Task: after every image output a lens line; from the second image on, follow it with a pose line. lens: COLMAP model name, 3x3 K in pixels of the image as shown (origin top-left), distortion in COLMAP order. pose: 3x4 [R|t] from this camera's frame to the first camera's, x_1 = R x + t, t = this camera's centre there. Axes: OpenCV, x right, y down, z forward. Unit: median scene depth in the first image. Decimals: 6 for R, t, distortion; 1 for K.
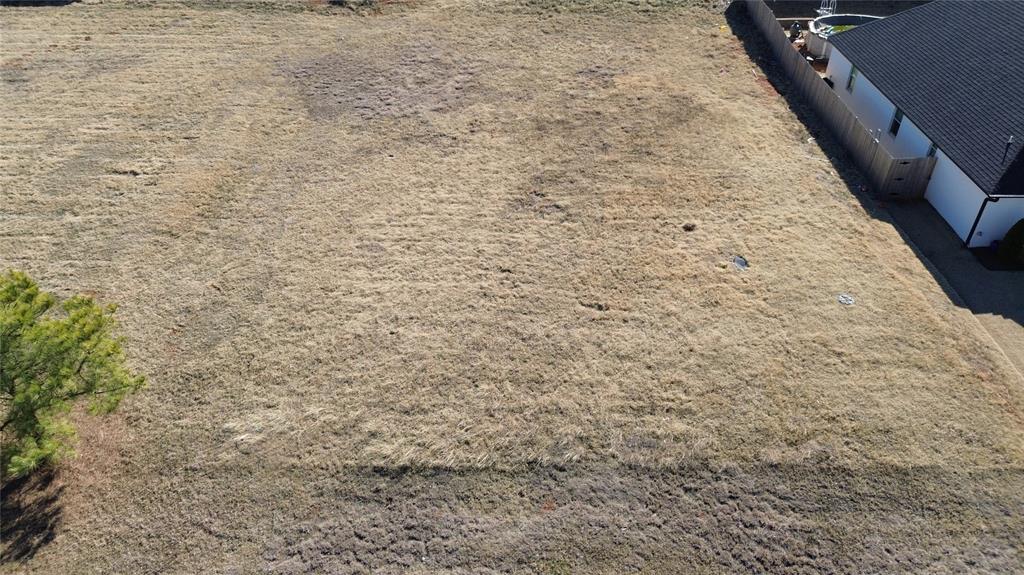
lens RADIAL K [[721.2, 0, 508.4], [0, 721.2, 291.2], [0, 0, 1]] dist [0.075498, -0.087530]
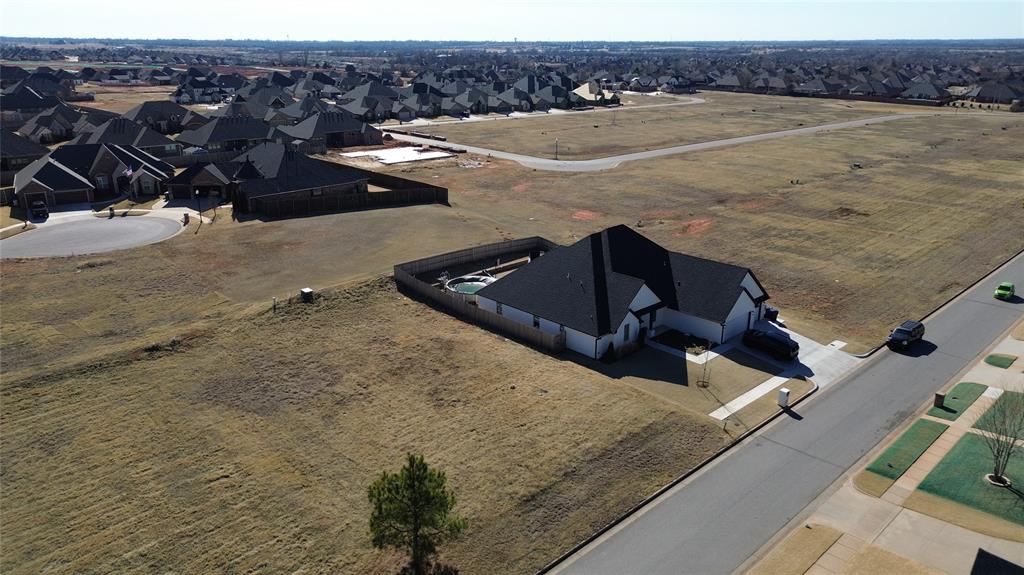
lens RADIAL K [[721.2, 0, 508.4], [0, 721.2, 291.2], [0, 0, 1]] dist [0.075498, -0.087530]
pose [[0.708698, -0.226064, 0.668313, -1.192898], [0.421315, 0.895427, -0.143887, -0.042574], [-0.565898, 0.383543, 0.729831, -0.720061]]
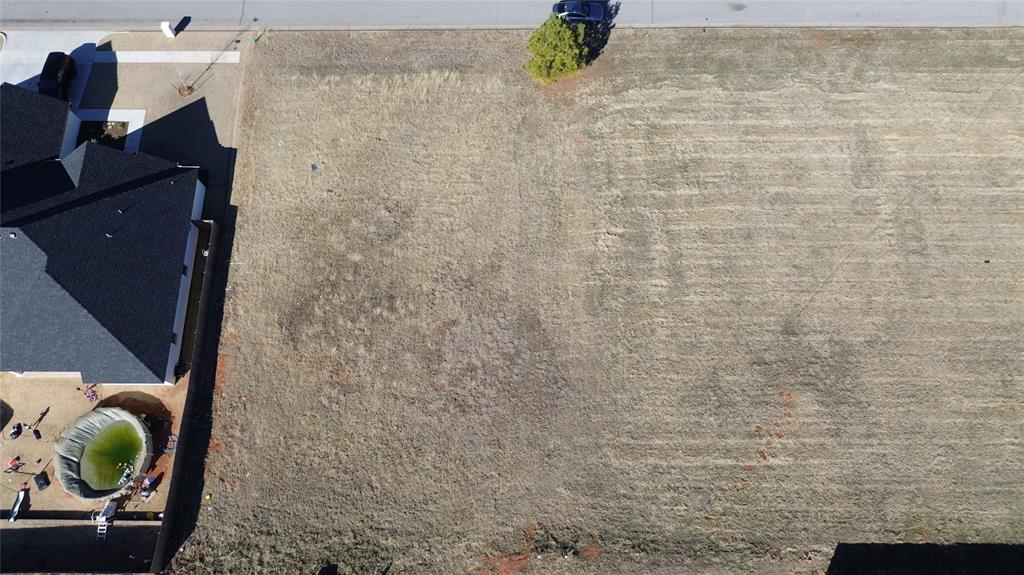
lens RADIAL K [[689.2, 0, 502.9], [0, 689.2, 291.2], [0, 0, 1]] dist [0.065861, -0.071460]
pose [[-0.999932, 0.011219, 0.003270, -0.277345], [-0.000535, -0.323491, 0.946231, -2.202707], [0.011673, 0.946165, 0.323474, 0.645760]]
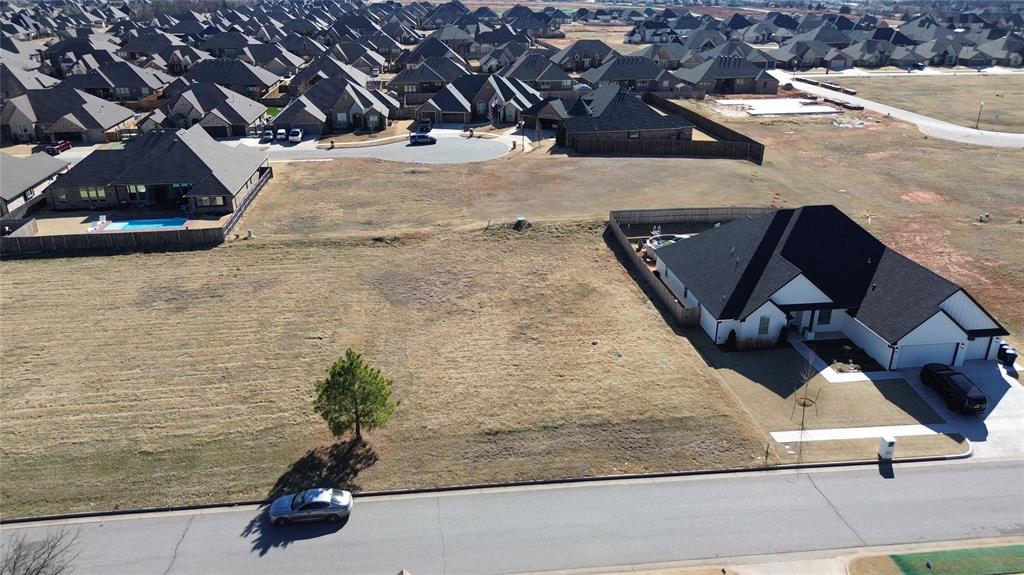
lens RADIAL K [[721.2, 0, 508.4], [0, 721.2, 291.2], [0, 0, 1]] dist [0.075498, -0.087530]
pose [[0.990527, -0.056165, 0.125307, -0.281208], [0.084677, 0.968207, -0.235383, 0.258791], [-0.108103, 0.243764, 0.963791, -1.145135]]
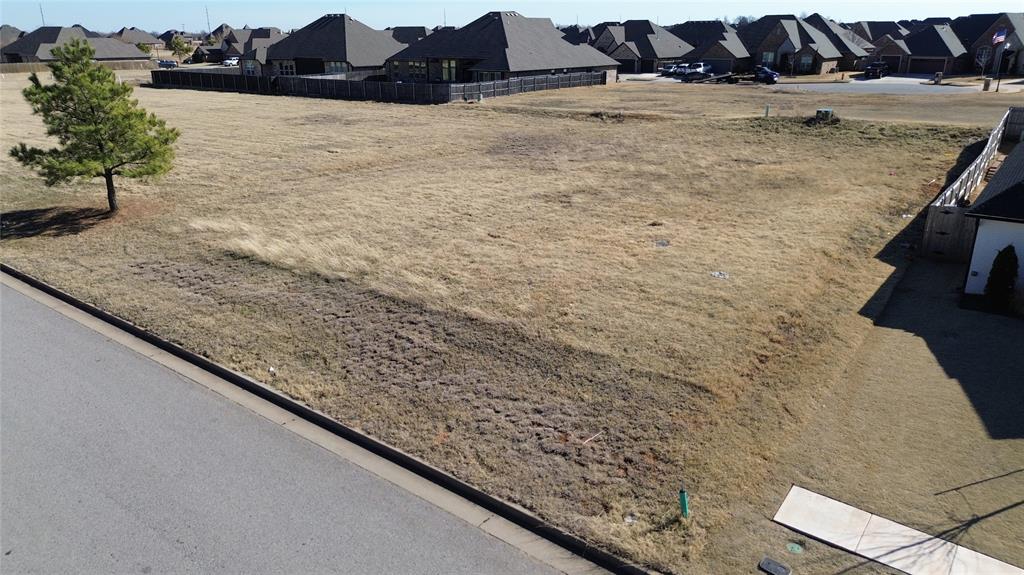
lens RADIAL K [[721.2, 0, 508.4], [0, 721.2, 291.2], [0, 0, 1]] dist [0.075498, -0.087530]
pose [[0.807270, 0.197996, -0.555979, 0.684903], [-0.354585, 0.915780, -0.188721, 0.267105], [0.471789, 0.349491, 0.809488, 0.131924]]
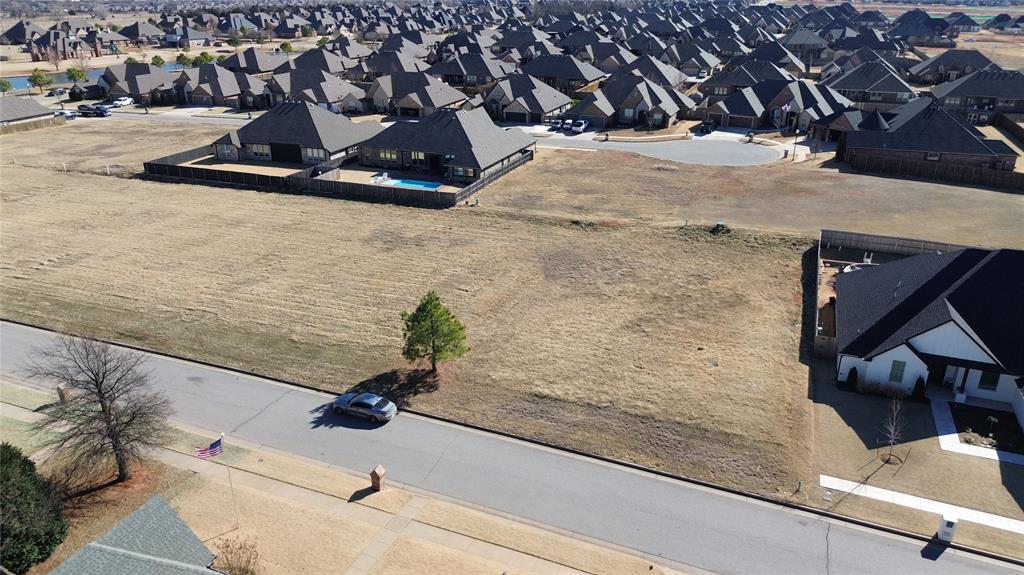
lens RADIAL K [[721.2, 0, 508.4], [0, 721.2, 291.2], [0, 0, 1]] dist [0.075498, -0.087530]
pose [[0.934456, 0.137917, -0.328284, 0.414239], [-0.213958, 0.954429, -0.208058, 0.328645], [0.284629, 0.264660, 0.921380, -1.221216]]
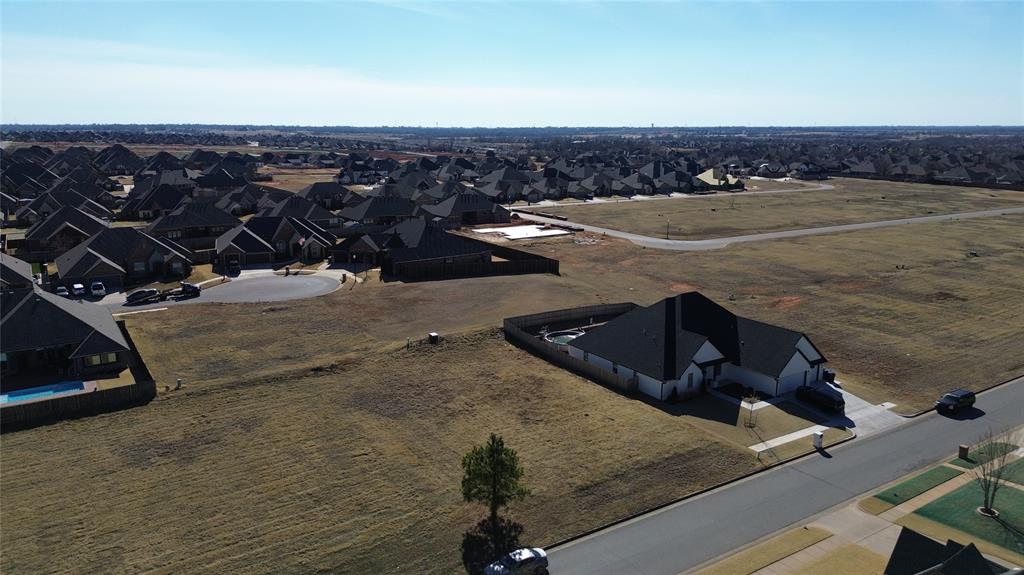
lens RADIAL K [[721.2, 0, 508.4], [0, 721.2, 291.2], [0, 0, 1]] dist [0.075498, -0.087530]
pose [[0.824990, -0.121735, 0.551880, -1.478812], [0.336991, 0.889889, -0.307464, 0.241583], [-0.453683, 0.439633, 0.775174, -1.207913]]
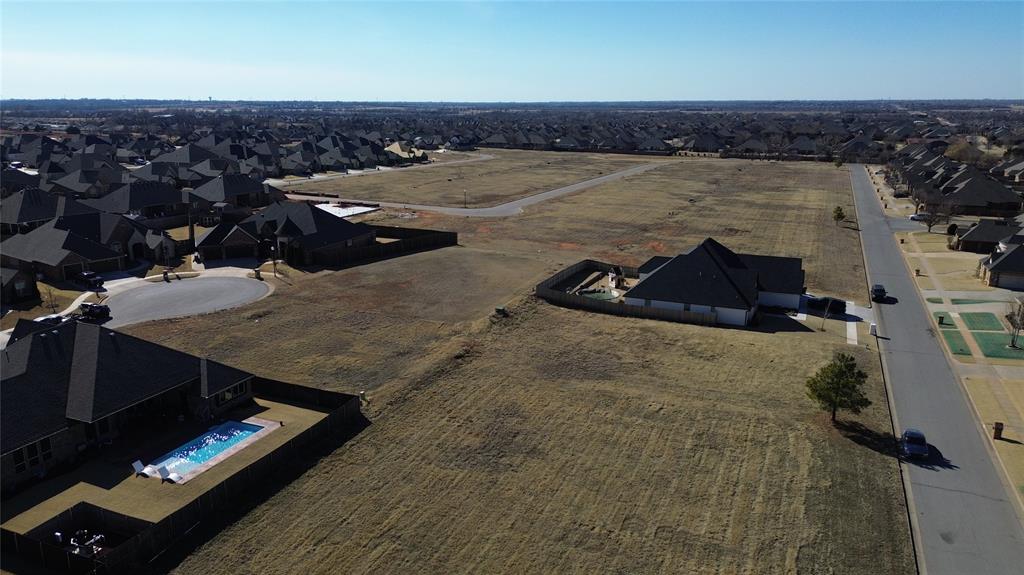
lens RADIAL K [[721.2, 0, 508.4], [0, 721.2, 291.2], [0, 0, 1]] dist [0.075498, -0.087530]
pose [[0.384715, -0.229722, 0.893993, -3.038845], [0.552152, 0.833414, -0.023454, -0.779574], [-0.739678, 0.502643, 0.447468, 0.184102]]
